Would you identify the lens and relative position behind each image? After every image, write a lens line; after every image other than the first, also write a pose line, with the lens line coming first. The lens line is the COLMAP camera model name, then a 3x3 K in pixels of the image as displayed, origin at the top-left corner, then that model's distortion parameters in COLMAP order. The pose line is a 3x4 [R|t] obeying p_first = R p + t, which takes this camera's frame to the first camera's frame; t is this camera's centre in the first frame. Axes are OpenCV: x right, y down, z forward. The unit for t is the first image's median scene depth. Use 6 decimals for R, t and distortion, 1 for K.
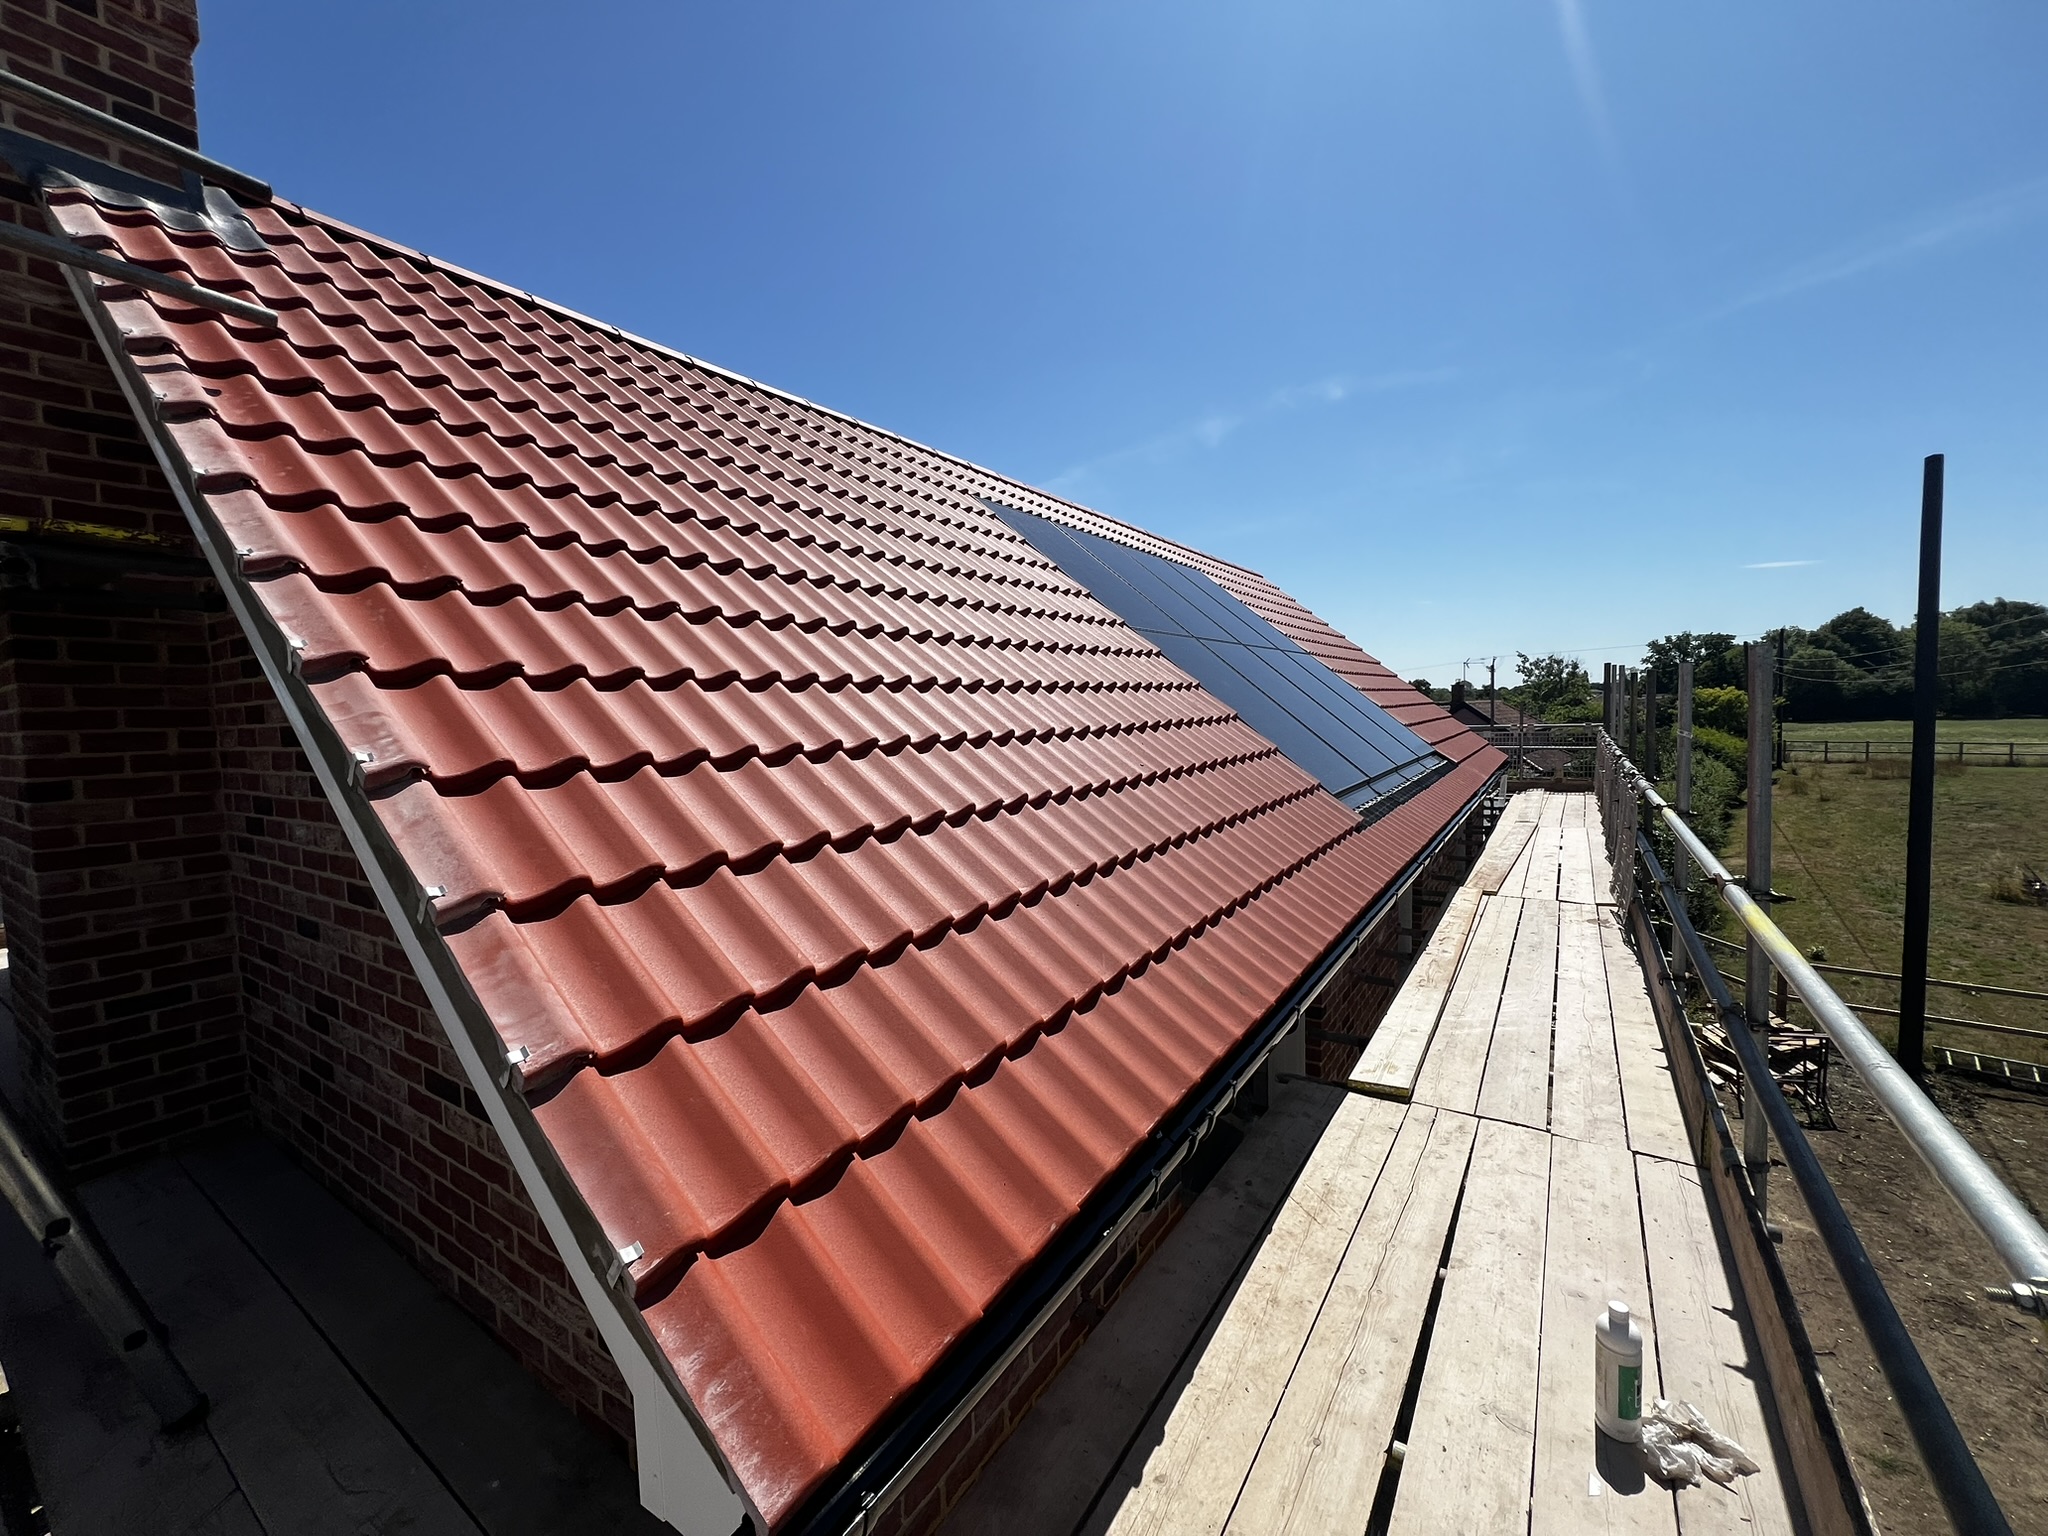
lens RADIAL K [[828.0, 0, 1021.3], [0, 828.0, 765.6], [0, 0, 1]] dist [0.002186, 0.000969]
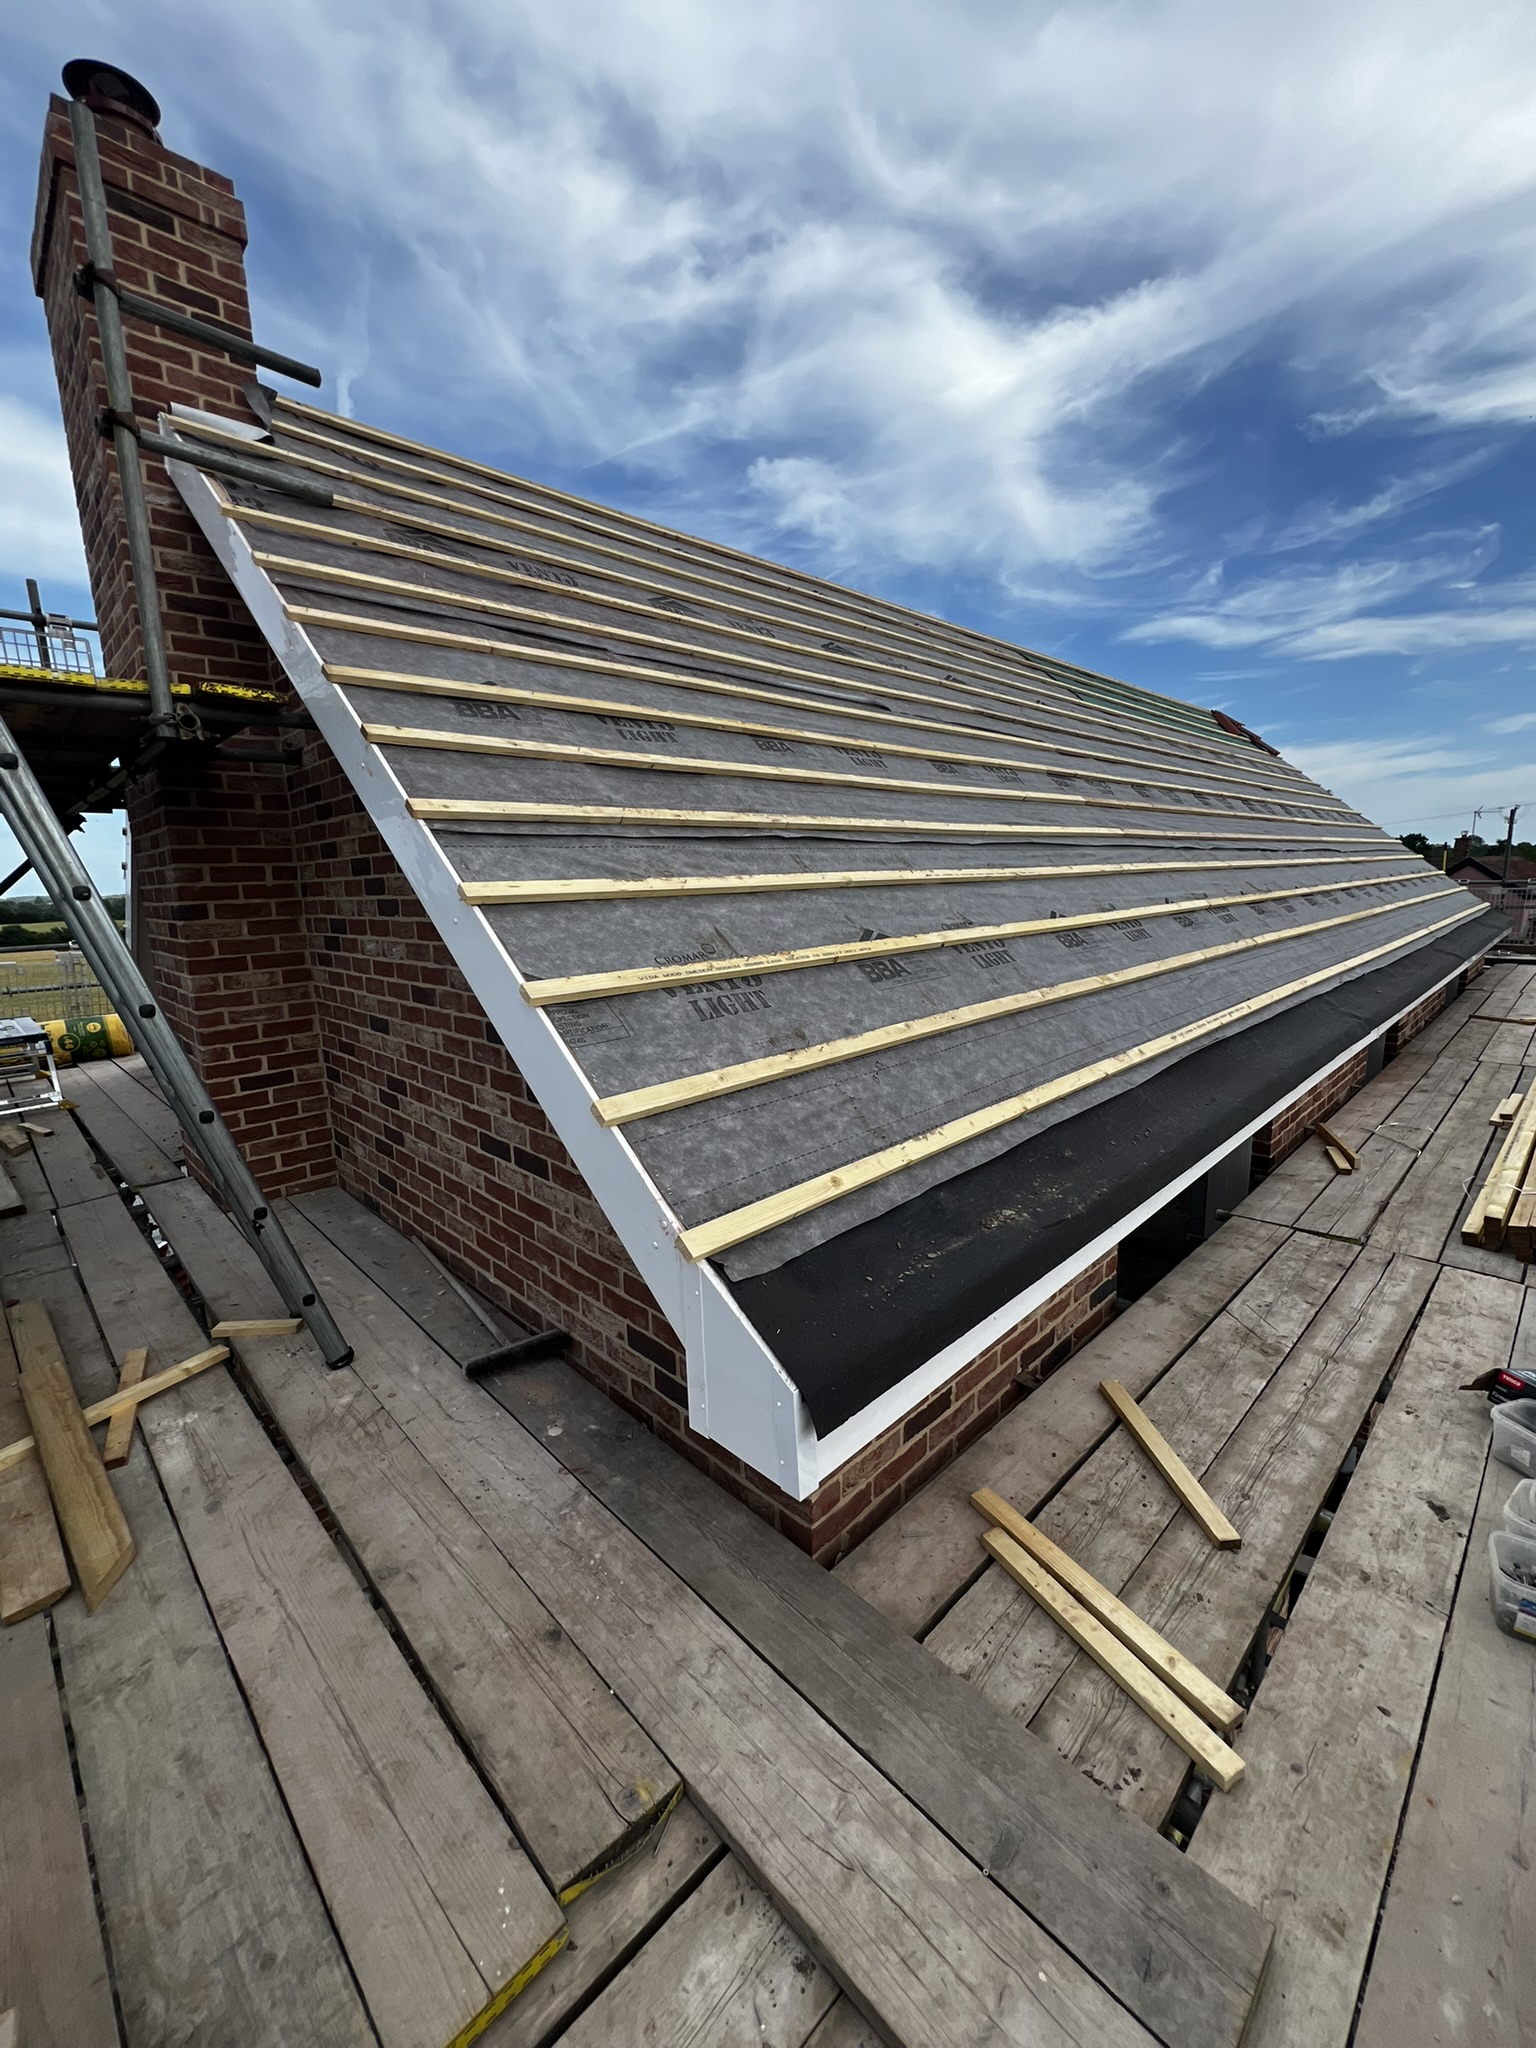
lens RADIAL K [[828.0, 0, 771.4], [0, 828.0, 1027.9], [0, 0, 1]] dist [0.002186, 0.000969]
pose [[0.980072, 0.034144, -0.195687, -0.043340], [-0.010829, 0.992836, 0.118997, 0.045429], [0.198348, -0.114506, 0.973420, -0.081764]]
